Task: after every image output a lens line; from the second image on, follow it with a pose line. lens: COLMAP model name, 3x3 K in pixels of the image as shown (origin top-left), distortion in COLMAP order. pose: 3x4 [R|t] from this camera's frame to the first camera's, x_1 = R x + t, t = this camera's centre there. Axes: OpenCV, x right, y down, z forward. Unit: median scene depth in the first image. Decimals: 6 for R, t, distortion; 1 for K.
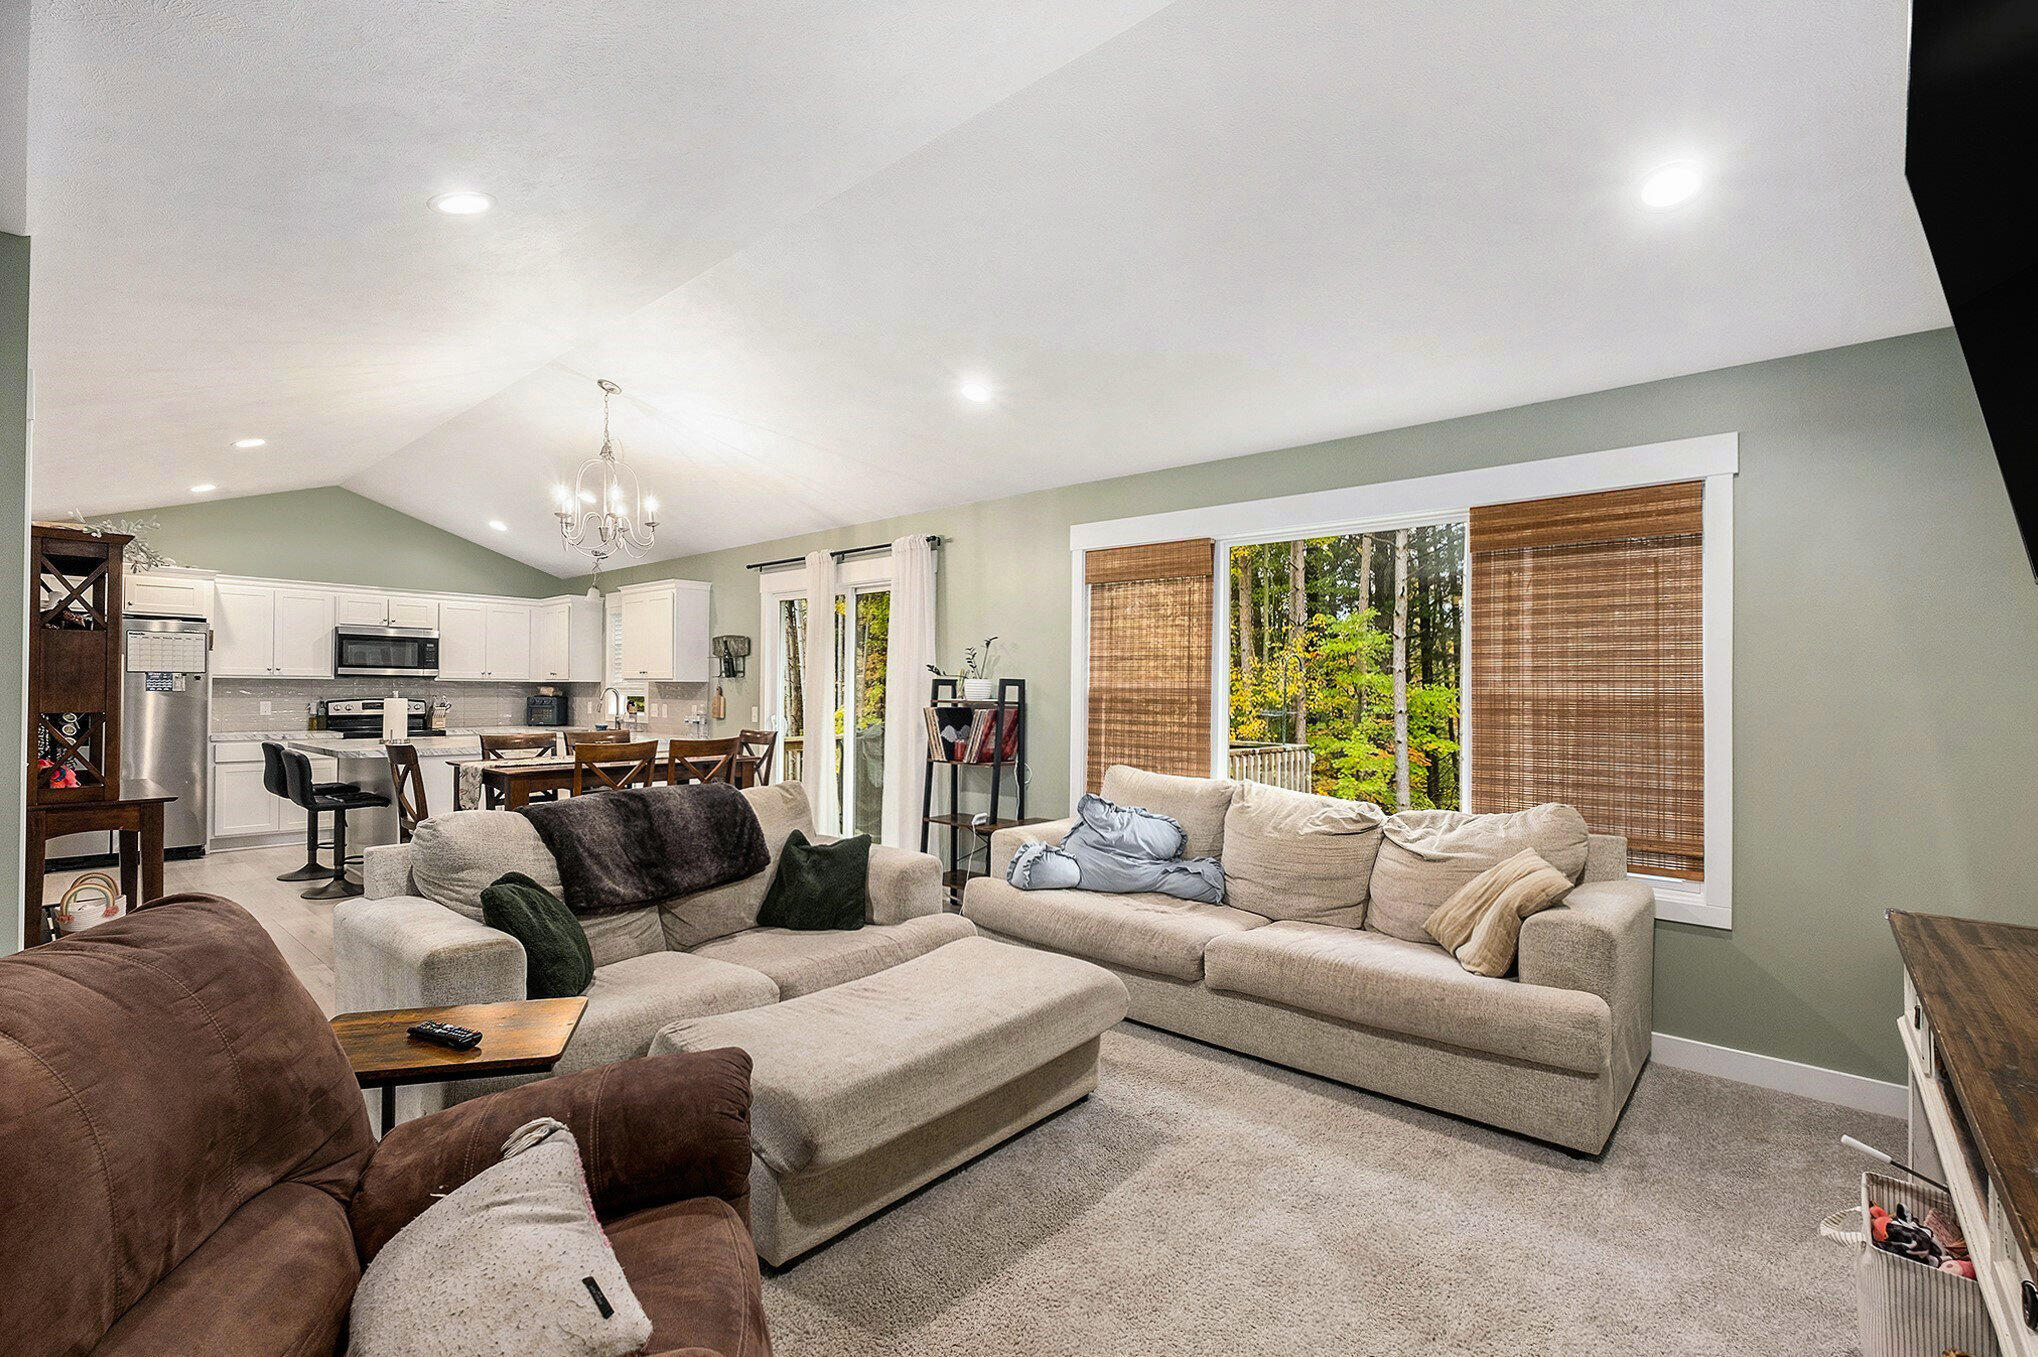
lens RADIAL K [[891.5, 0, 1012.4], [0, 891.5, 689.7], [0, 0, 1]] dist [-0.000138, 0.000054]
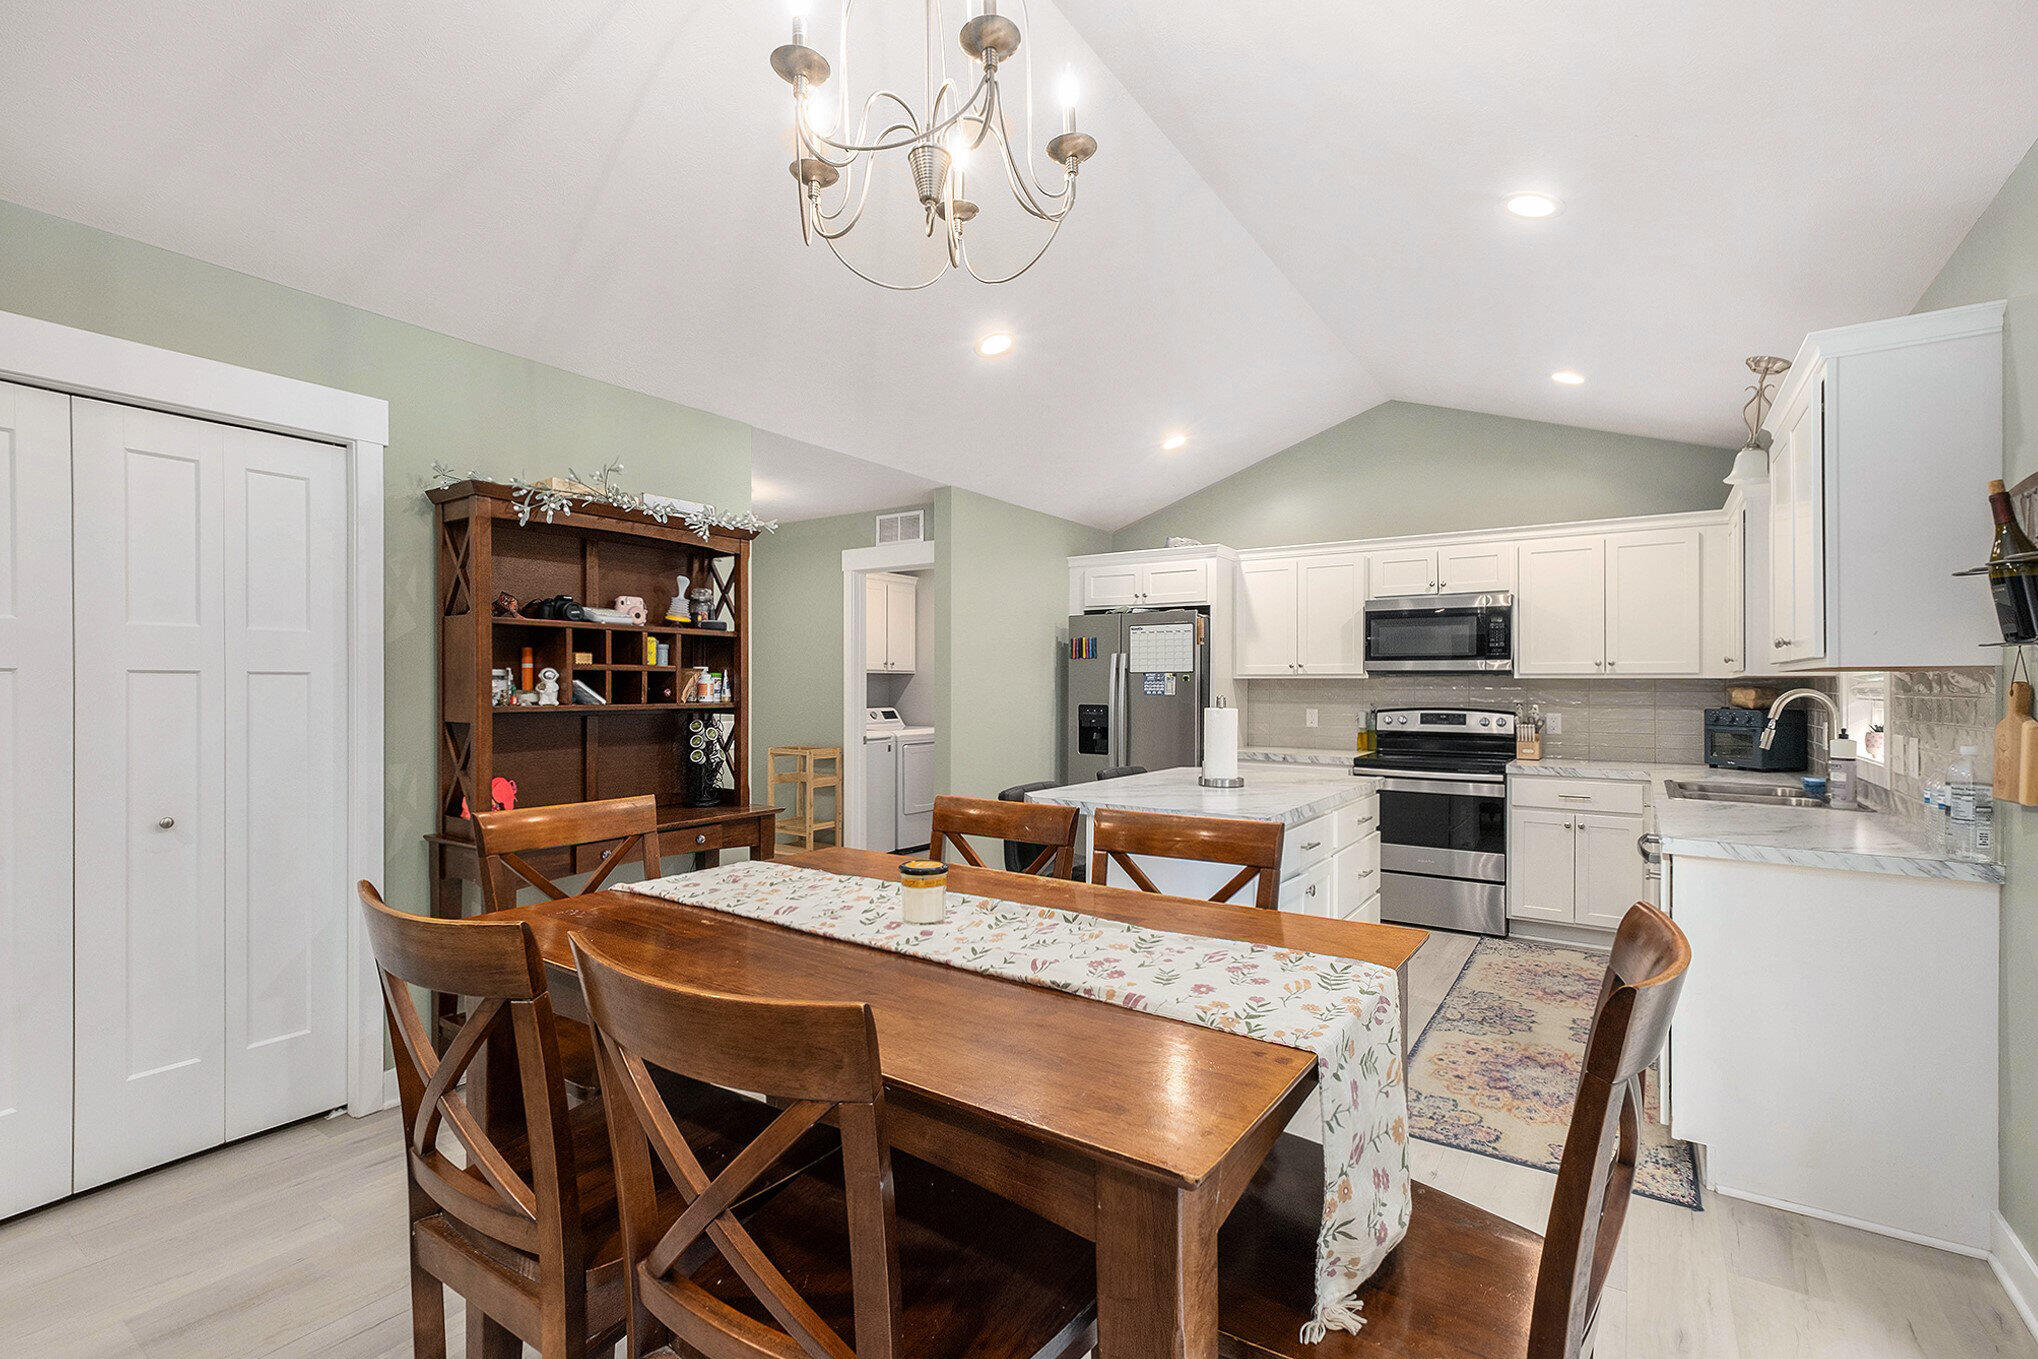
lens RADIAL K [[906.7, 0, 1023.6], [0, 906.7, 684.8], [0, 0, 1]] dist [0.000541, -0.000005]
pose [[0.128440, -0.008807, -0.991678, -0.151597], [-0.001703, 0.999957, -0.009101, -0.000095], [0.991716, 0.002858, 0.128420, 0.977348]]
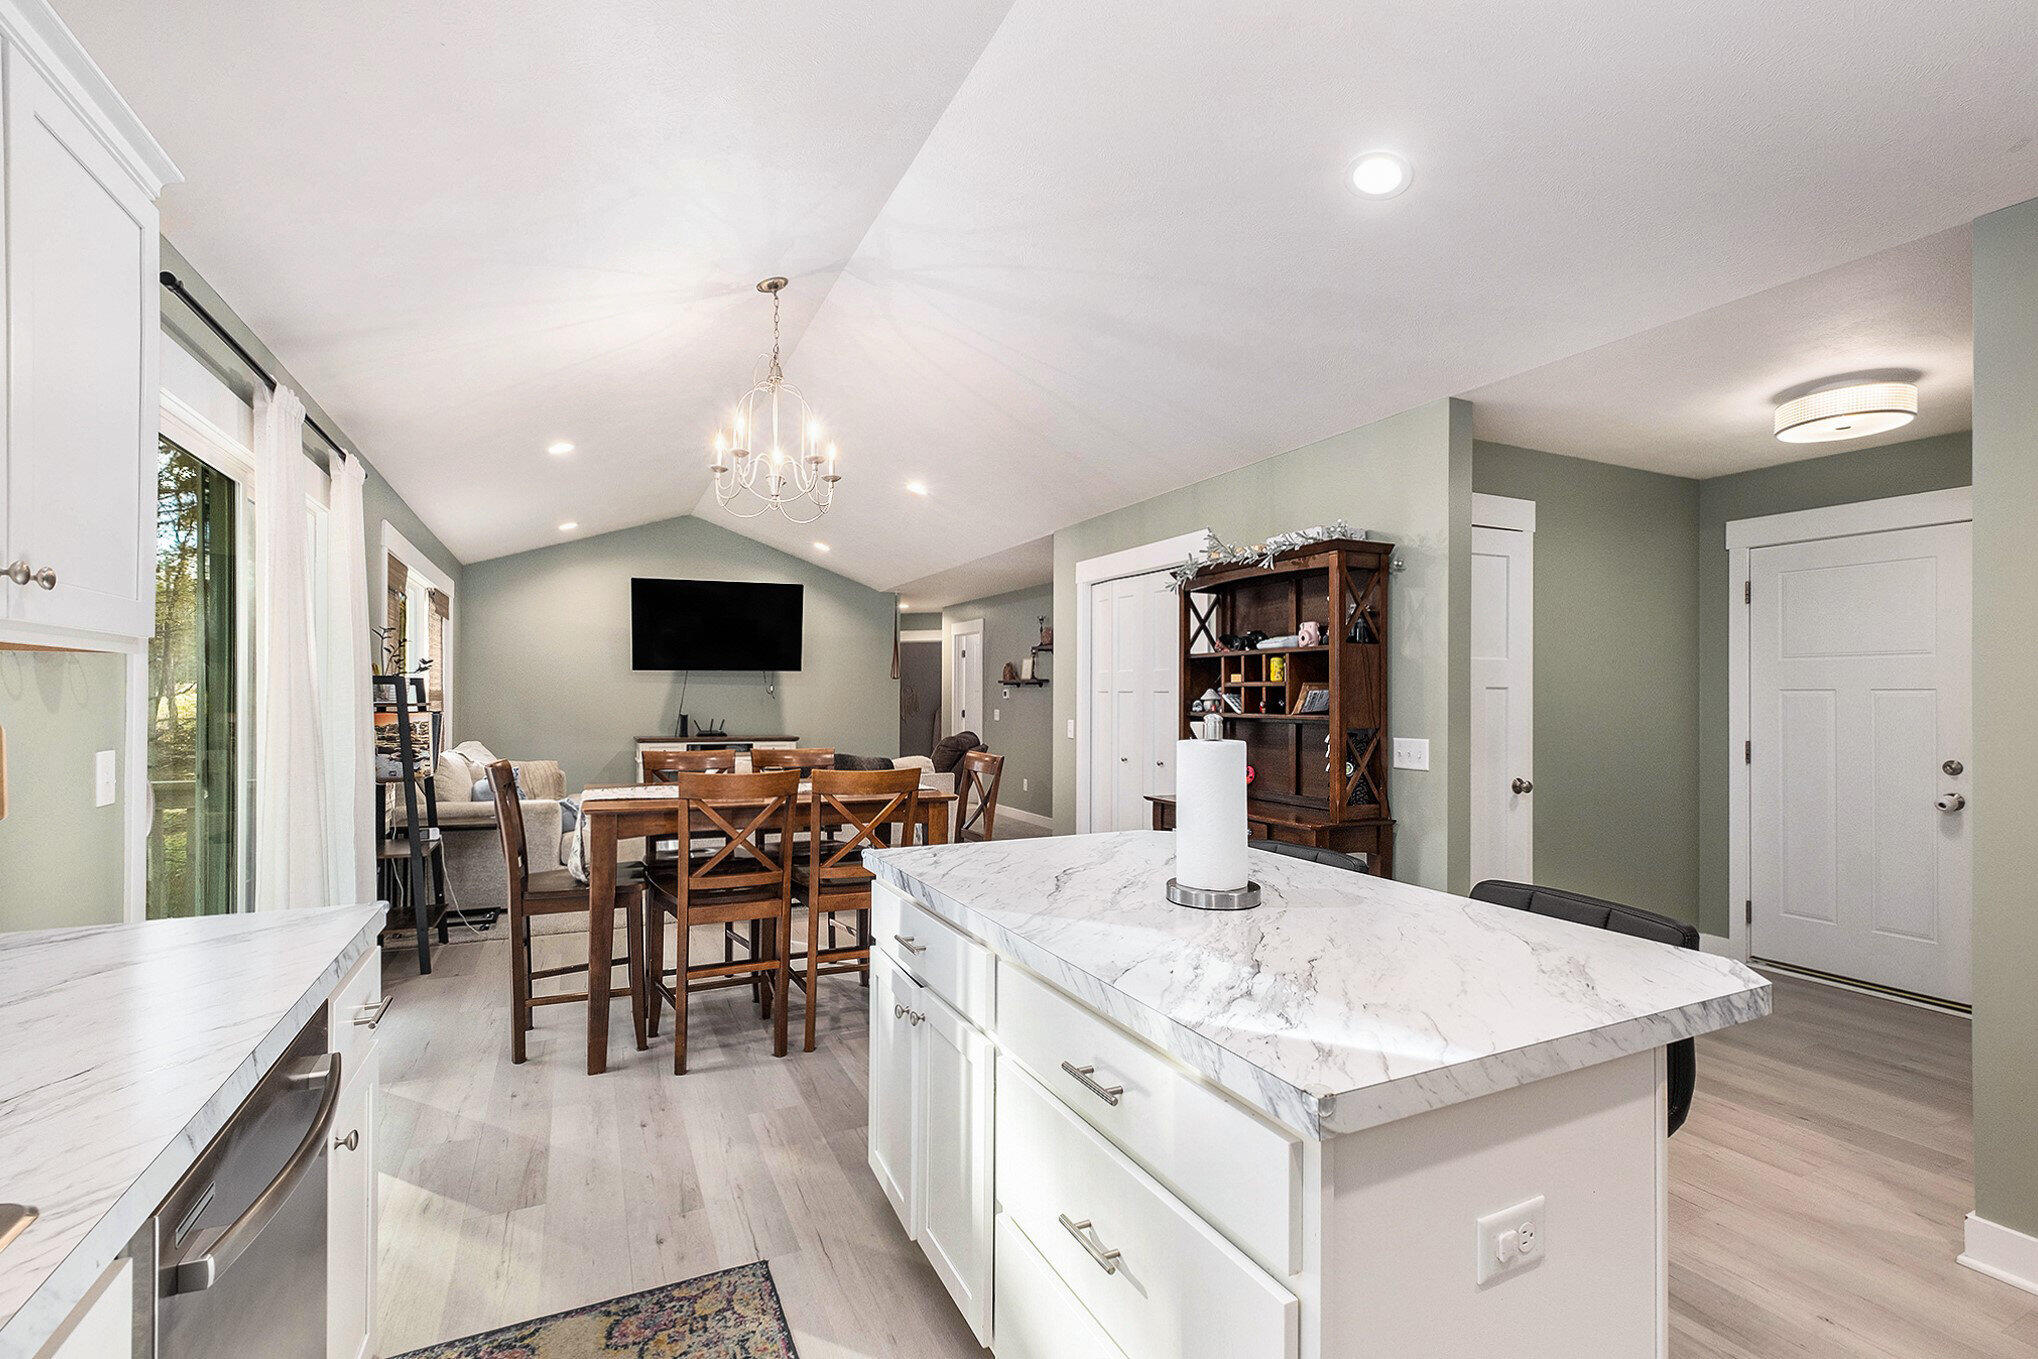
lens RADIAL K [[891.5, 0, 1012.4], [0, 891.5, 690.7], [0, 0, 1]] dist [-0.000138, 0.000054]
pose [[-0.921737, -0.013243, 0.387588, -0.907677], [-0.015866, 0.999868, -0.003566, -0.005128], [-0.387490, -0.009436, -0.921826, 1.574895]]
